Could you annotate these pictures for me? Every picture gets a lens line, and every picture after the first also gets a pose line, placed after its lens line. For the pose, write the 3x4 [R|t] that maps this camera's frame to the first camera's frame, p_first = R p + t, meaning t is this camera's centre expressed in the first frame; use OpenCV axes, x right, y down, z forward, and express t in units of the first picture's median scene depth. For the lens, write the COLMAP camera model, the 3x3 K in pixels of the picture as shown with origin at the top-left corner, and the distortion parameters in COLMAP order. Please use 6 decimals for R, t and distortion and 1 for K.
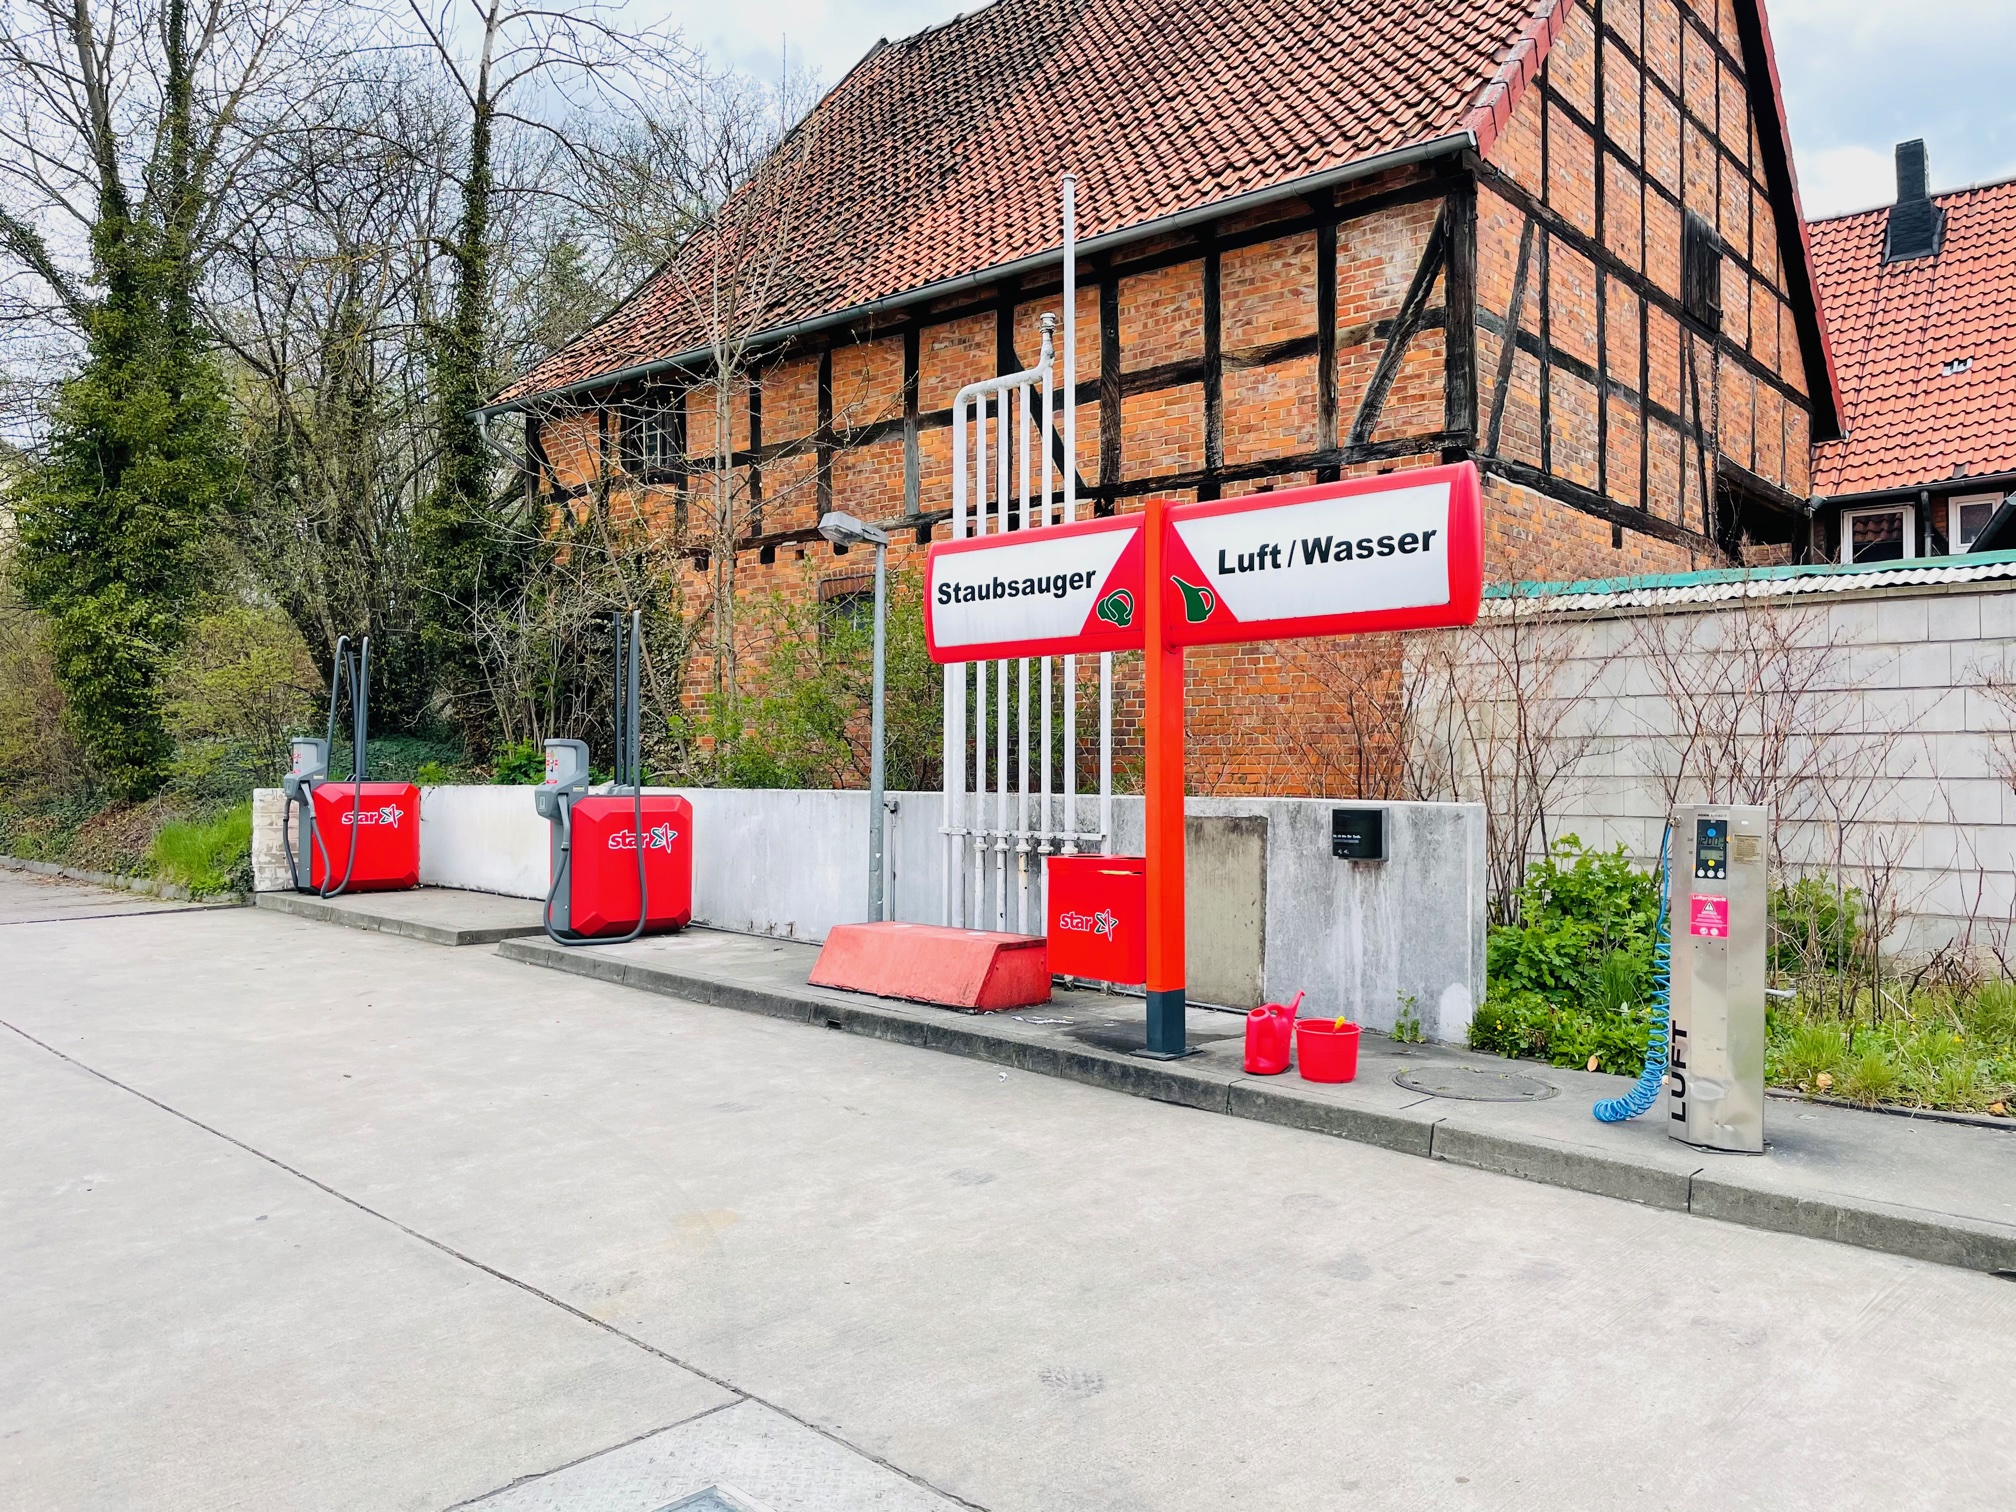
lens RADIAL K [[1543.2, 0, 1008.0], [0, 1543.2, 756.0], [0, 0, 1]] dist [0.056569, -0.011817]
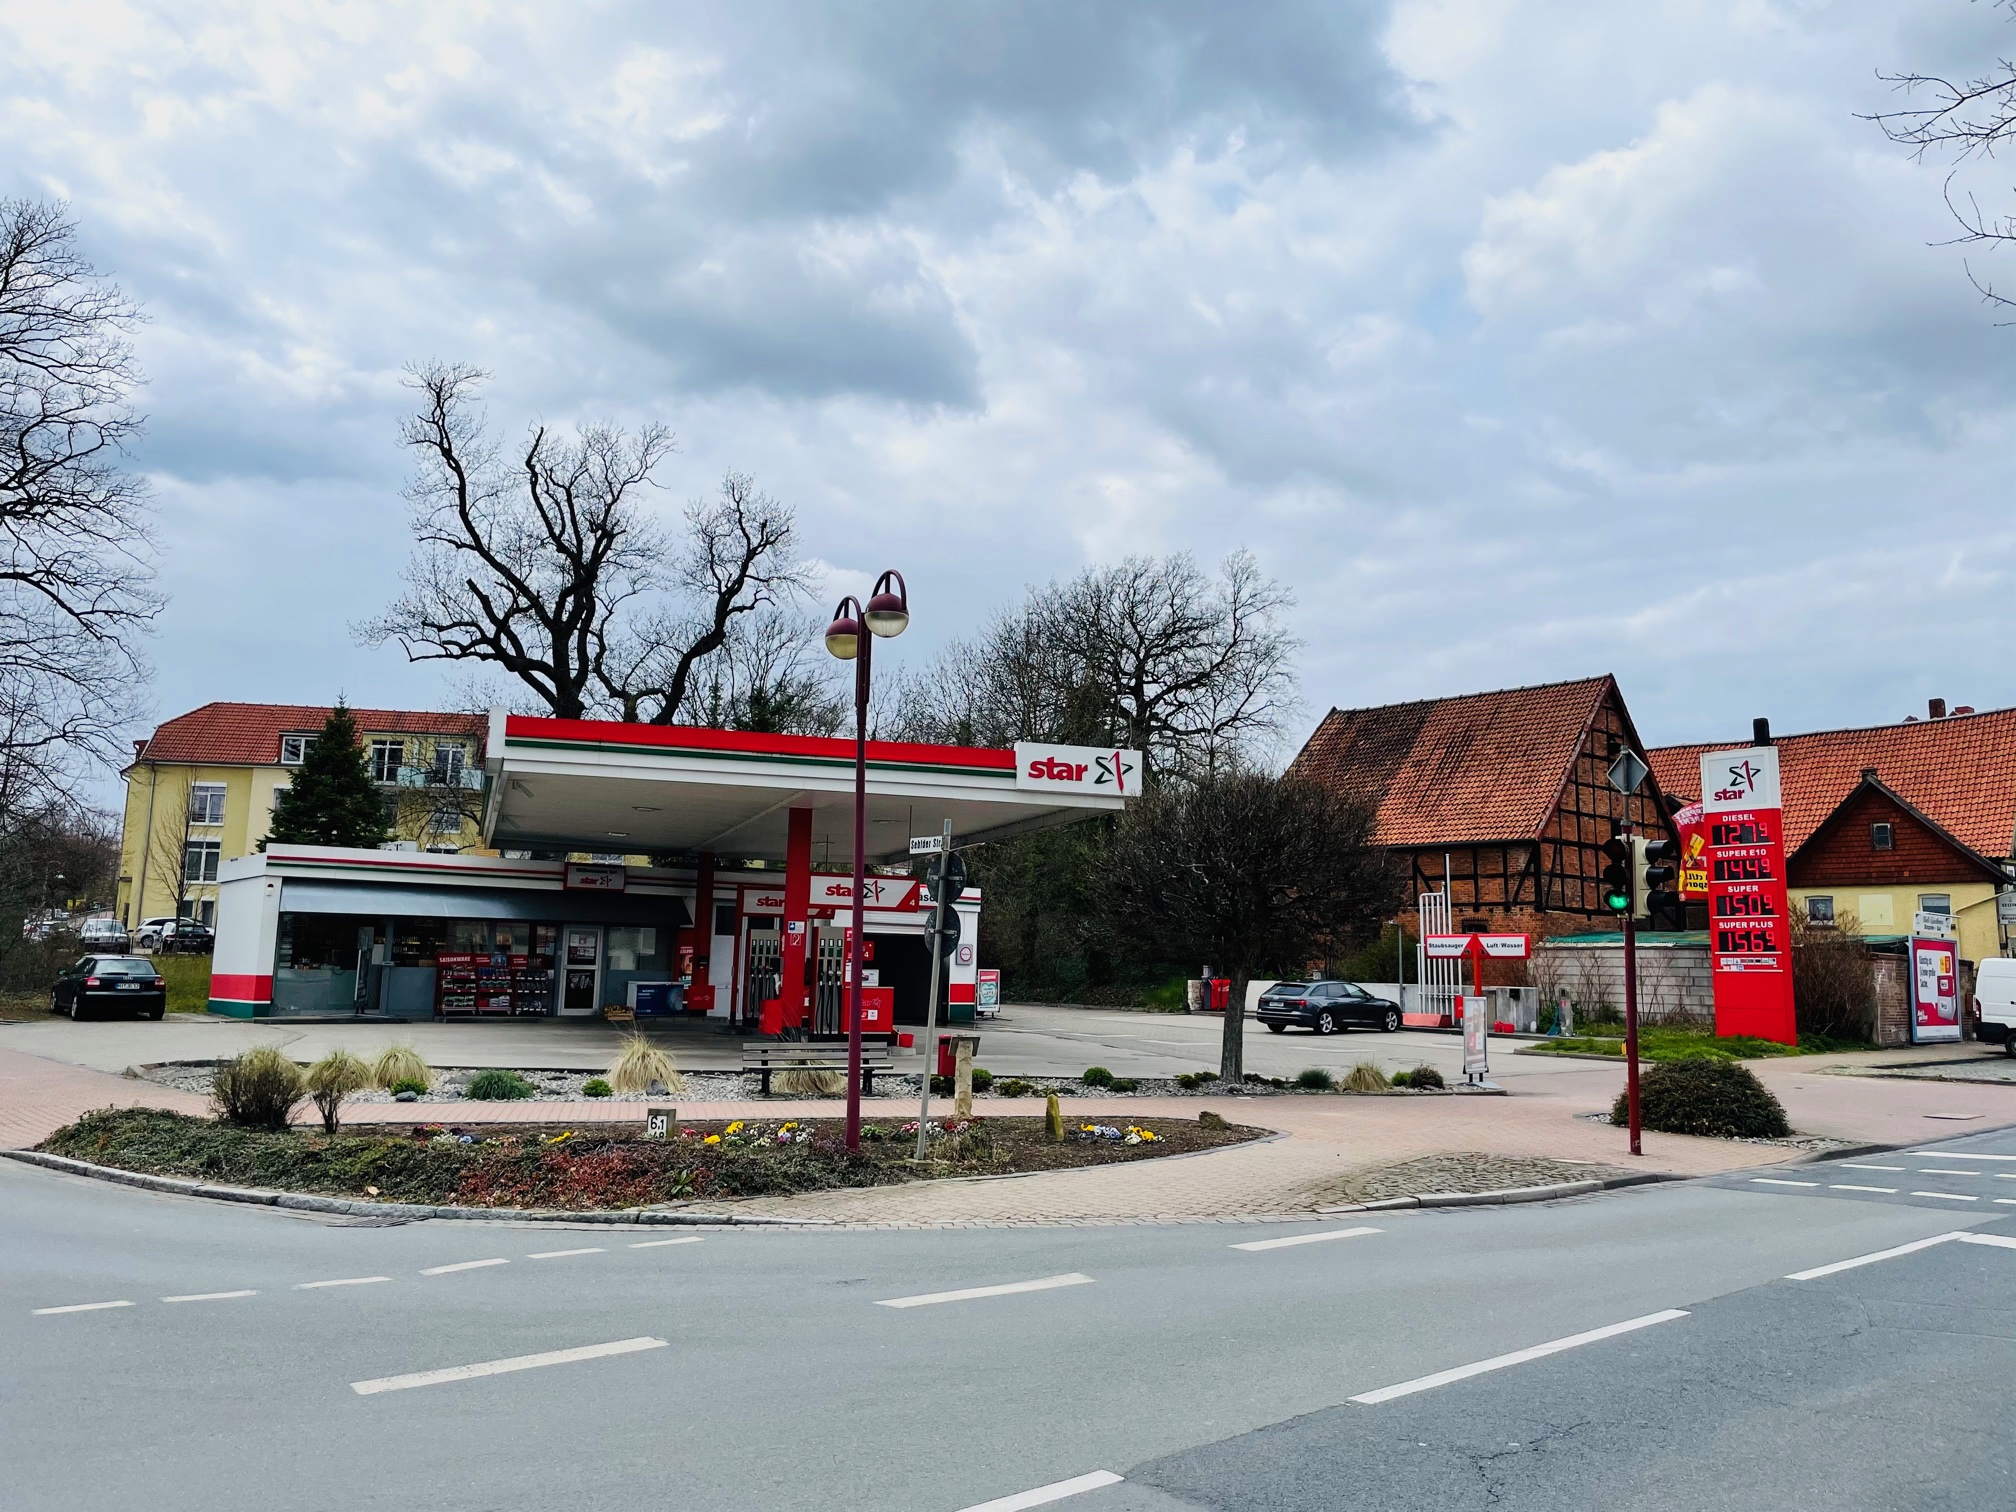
lens RADIAL K [[1543.2, 0, 1008.0], [0, 1543.2, 756.0], [0, 0, 1]] dist [0.056569, -0.011817]
pose [[0.992887, -0.003752, -0.118997, -0.646103], [-0.011185, 0.992143, -0.124608, -0.056256], [0.118530, 0.125052, 0.985044, -3.420467]]
